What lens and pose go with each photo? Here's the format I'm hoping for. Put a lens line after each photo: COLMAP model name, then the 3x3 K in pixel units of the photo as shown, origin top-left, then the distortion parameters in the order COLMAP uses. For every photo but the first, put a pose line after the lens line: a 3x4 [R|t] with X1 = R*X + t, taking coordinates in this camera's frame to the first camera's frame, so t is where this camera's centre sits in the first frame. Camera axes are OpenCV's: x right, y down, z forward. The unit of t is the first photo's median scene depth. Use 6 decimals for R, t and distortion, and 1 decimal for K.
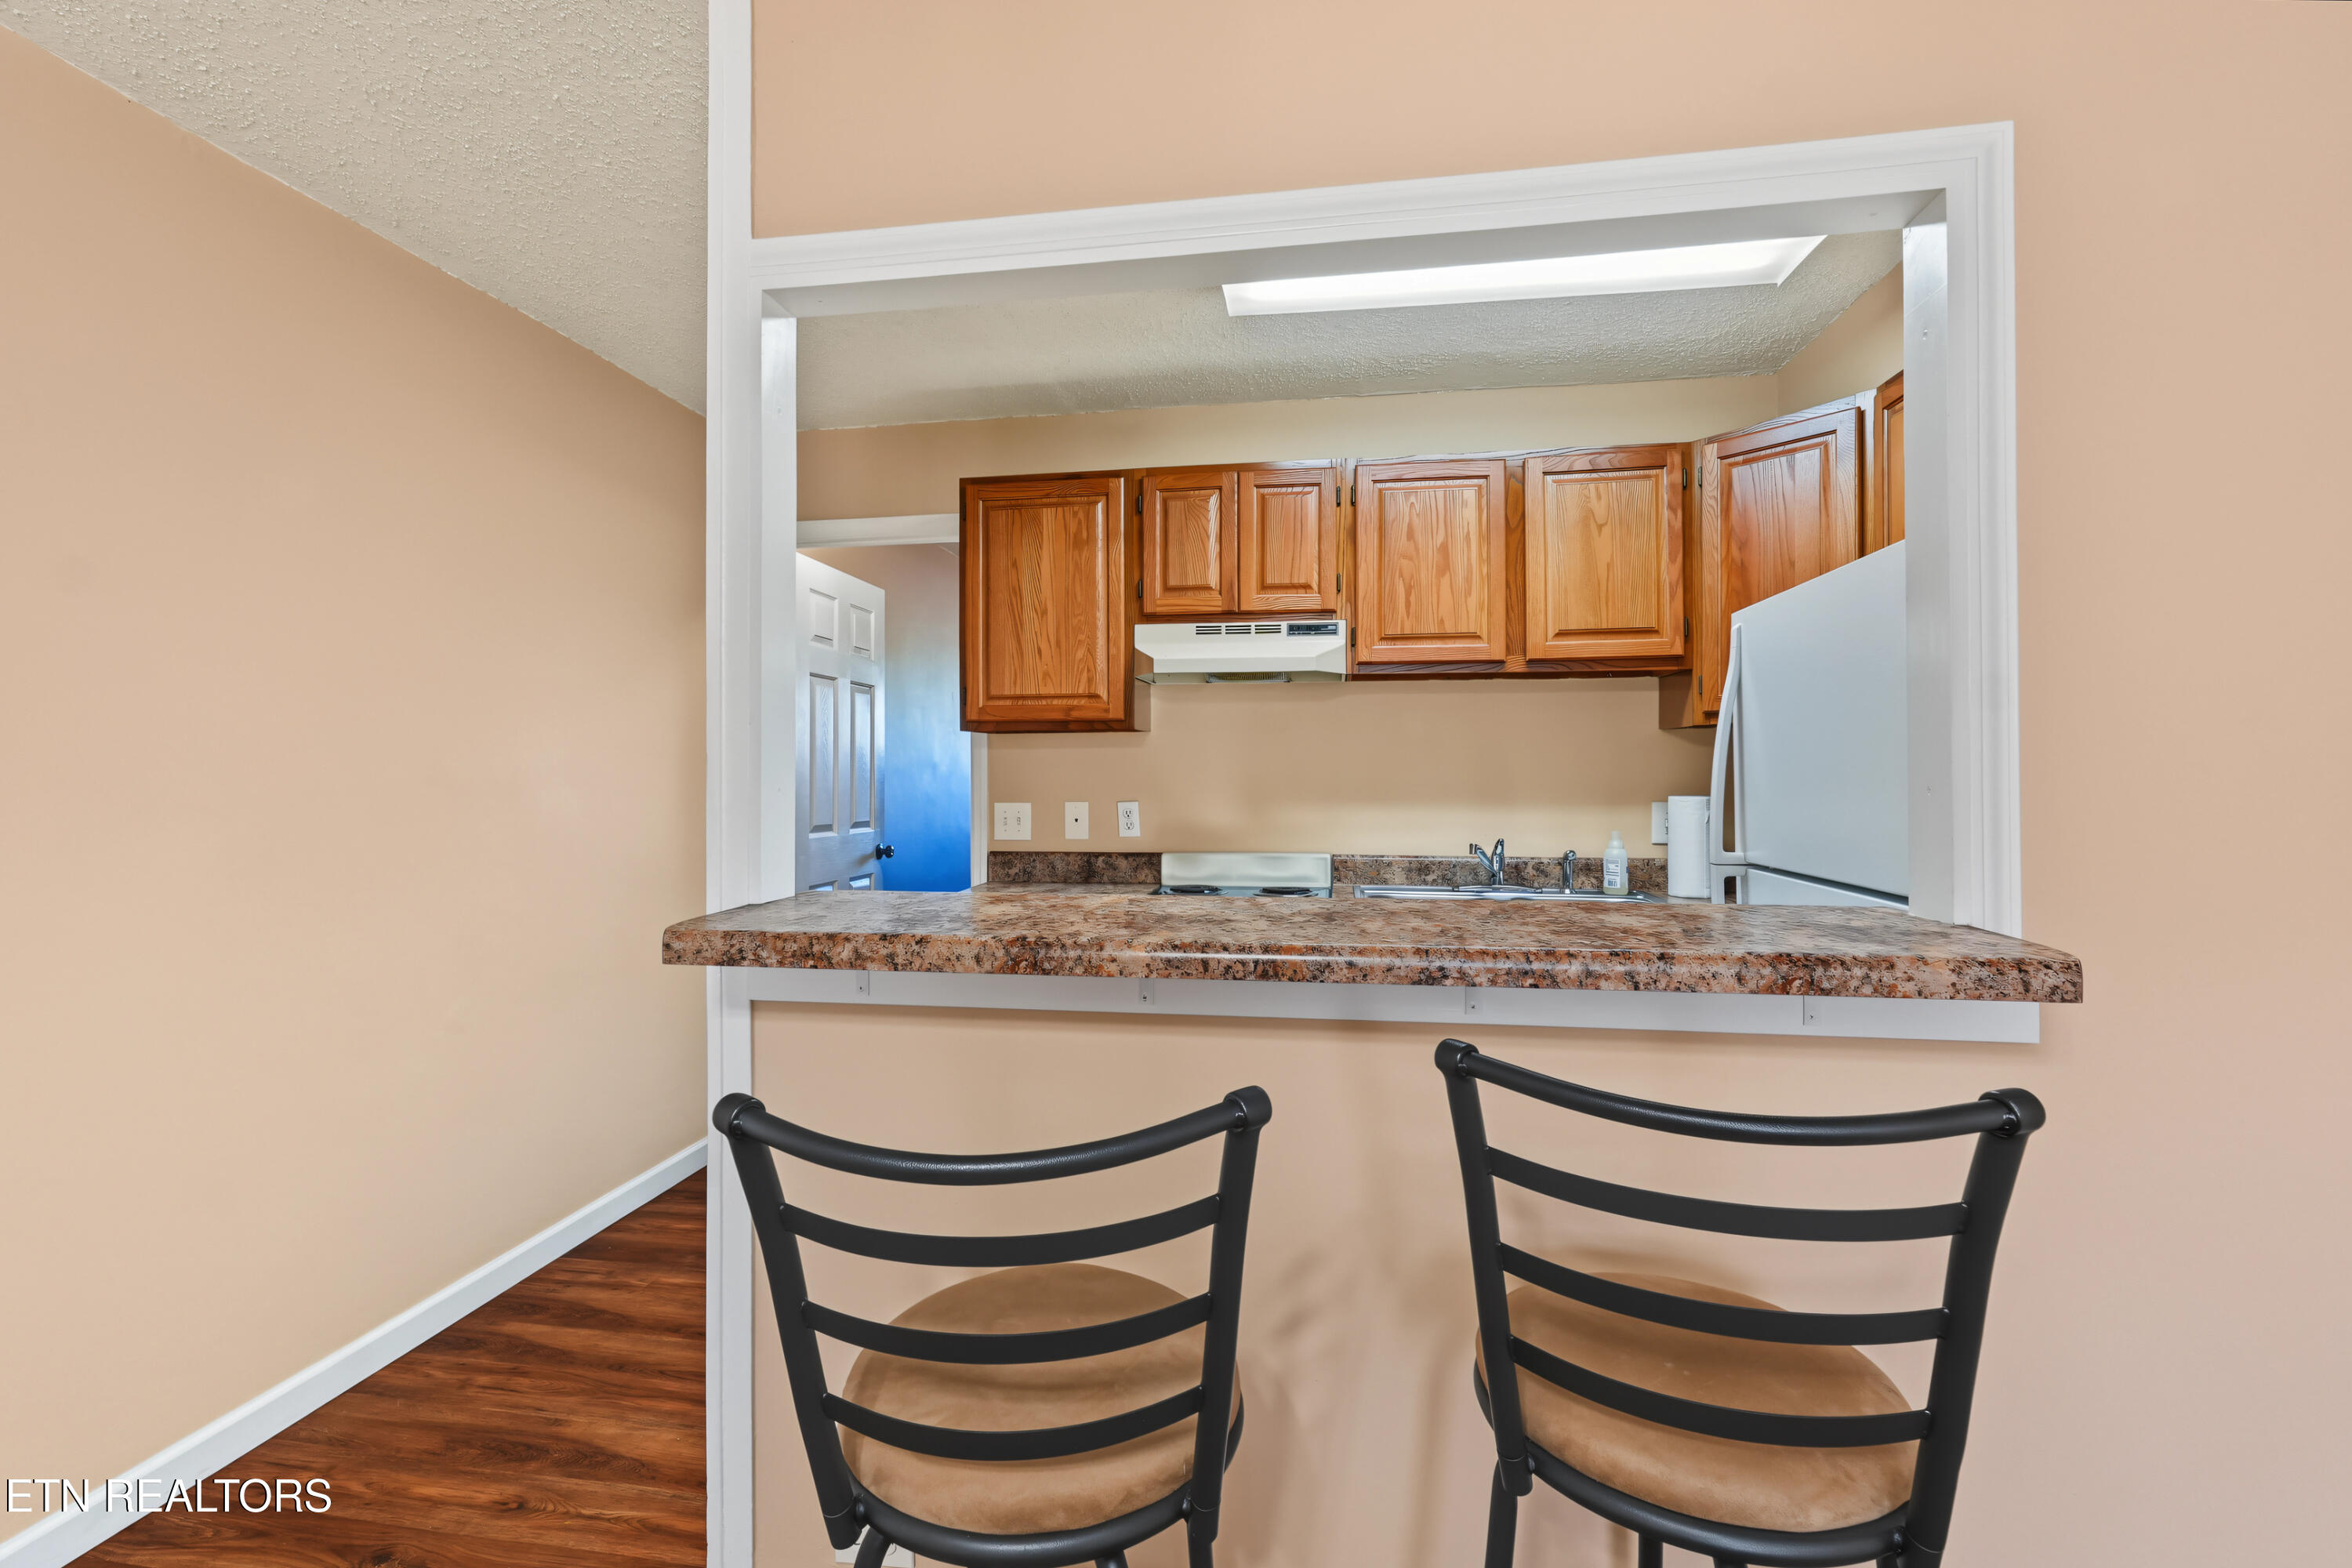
lens RADIAL K [[998.5, 0, 1176.5], [0, 998.5, 765.8], [0, 0, 1]] dist [-0.004059, 0.000224]
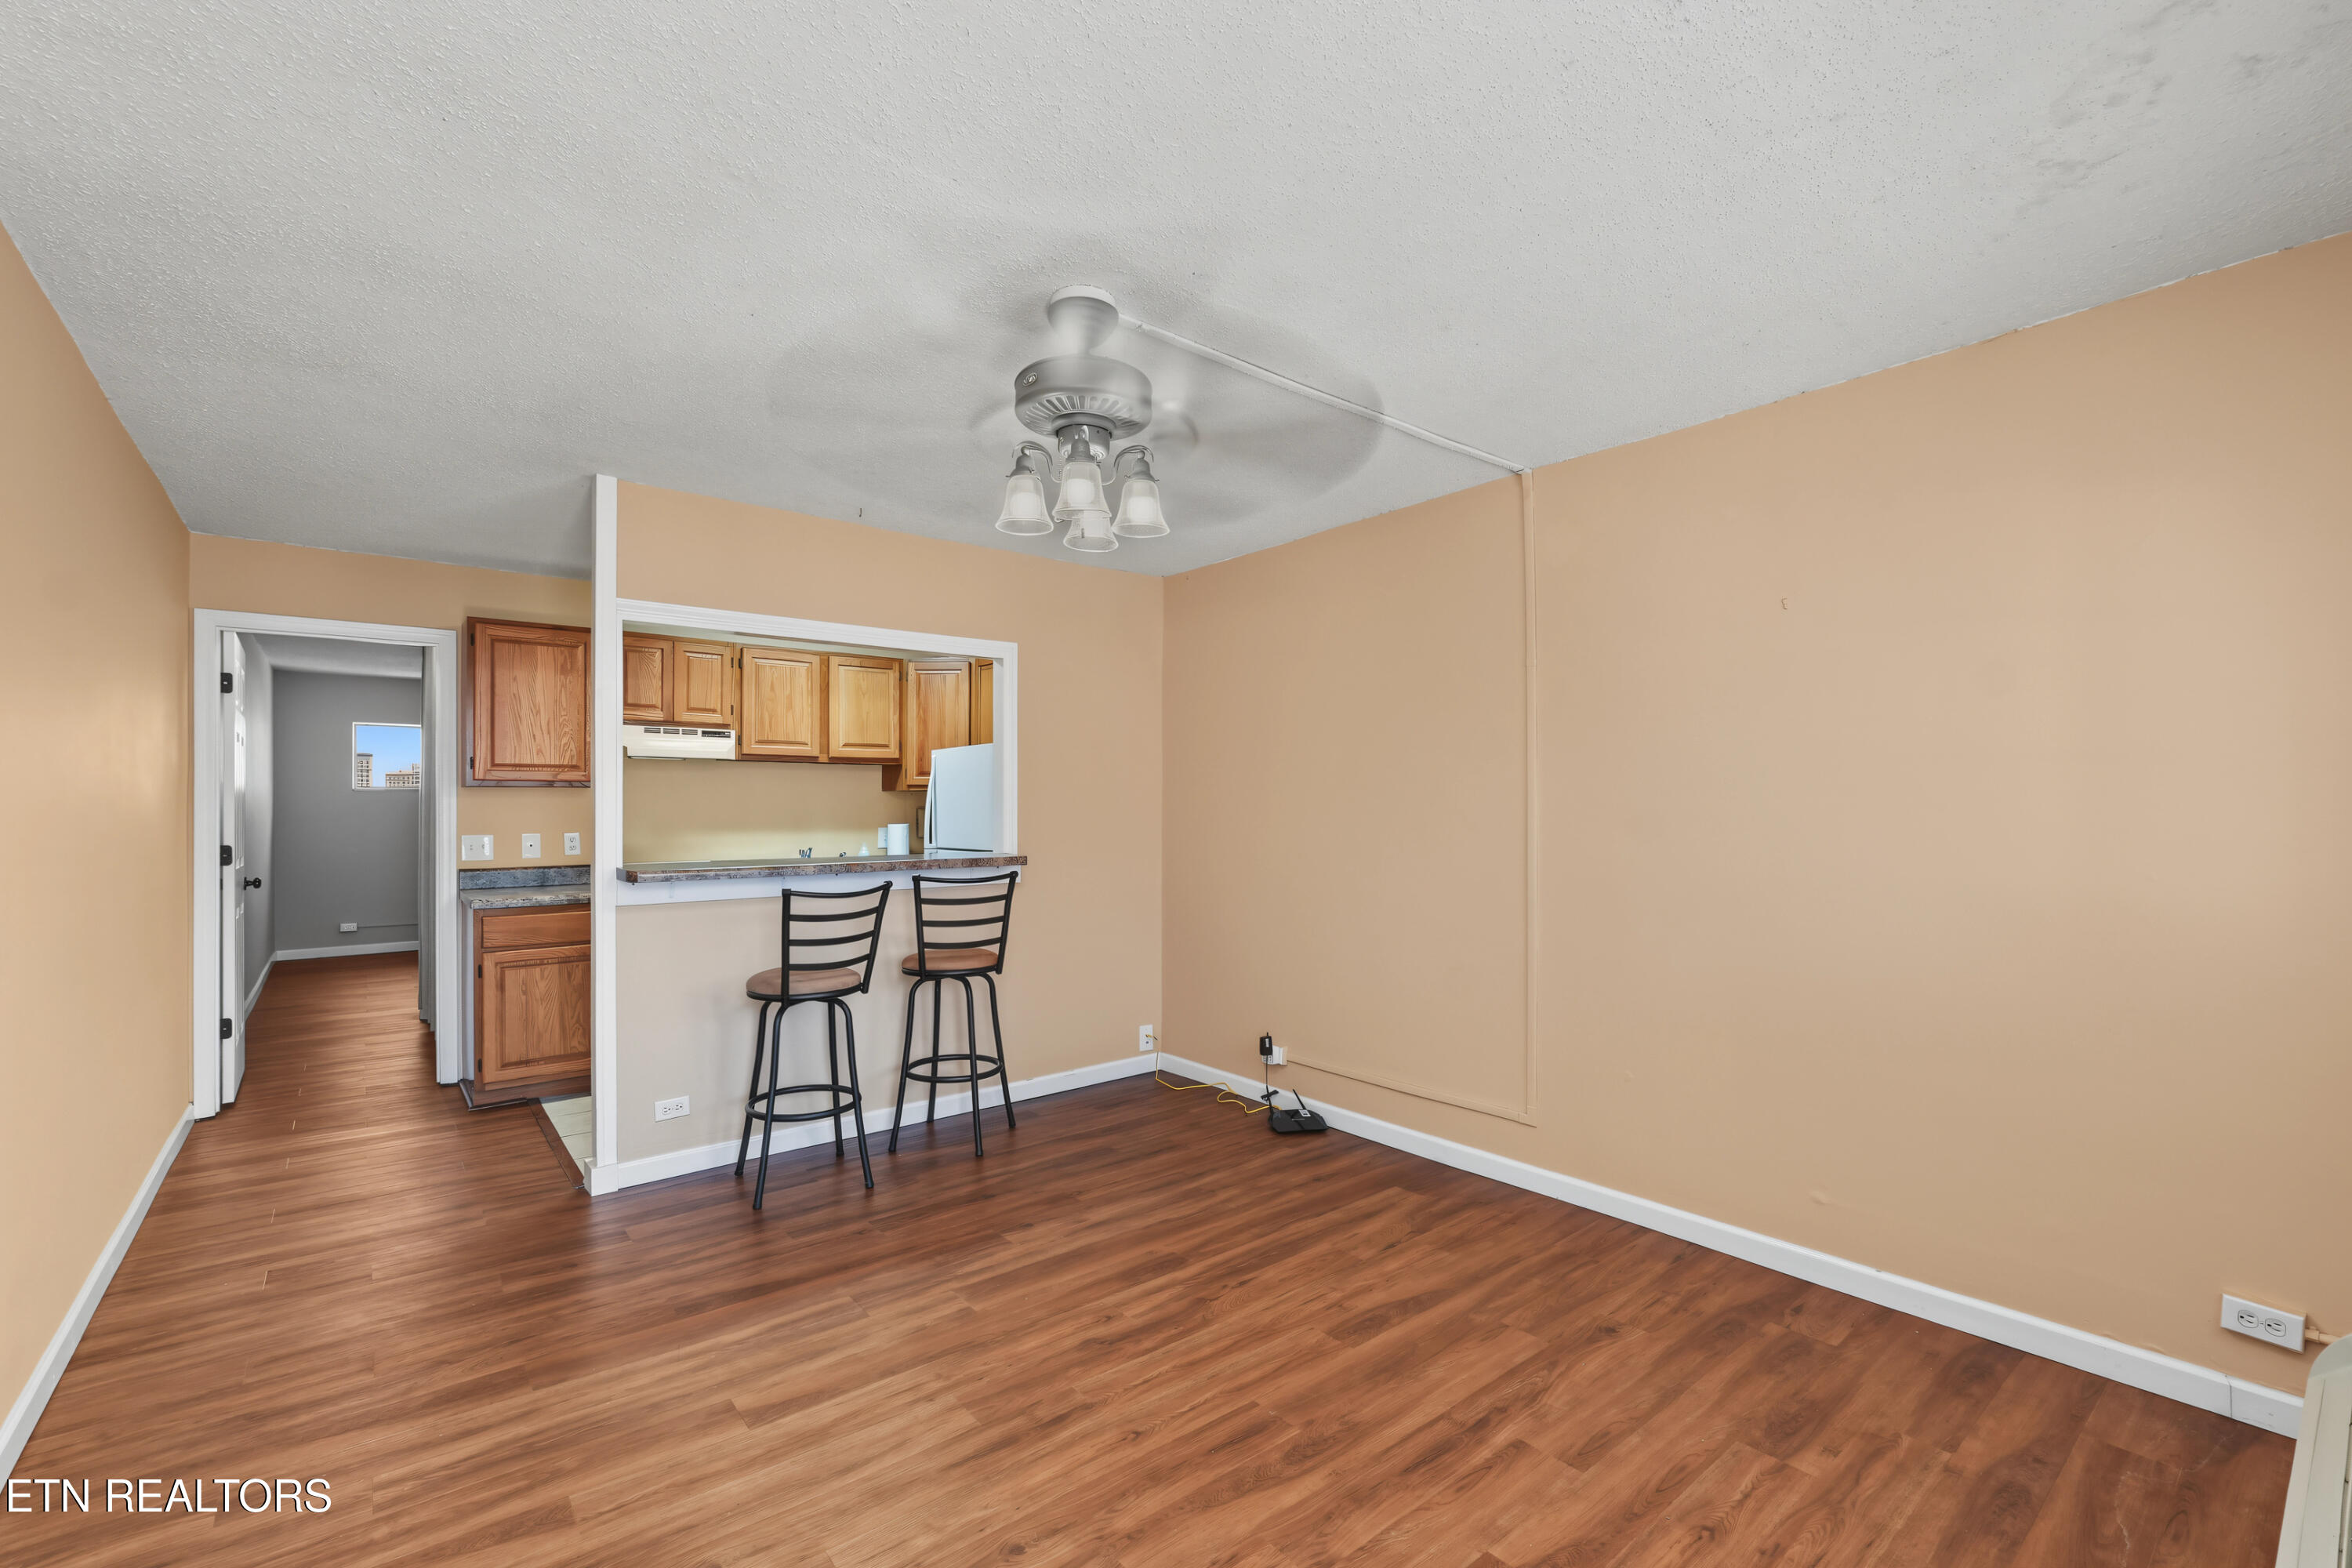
lens RADIAL K [[1009.5, 0, 1178.8], [0, 1009.5, 798.2], [0, 0, 1]] dist [-0.002205, 0.000032]
pose [[0.662000, 0.008995, 0.749450, -0.667226], [-0.002717, 0.999950, -0.009601, -0.005568], [-0.749499, 0.004319, 0.661992, -0.822115]]
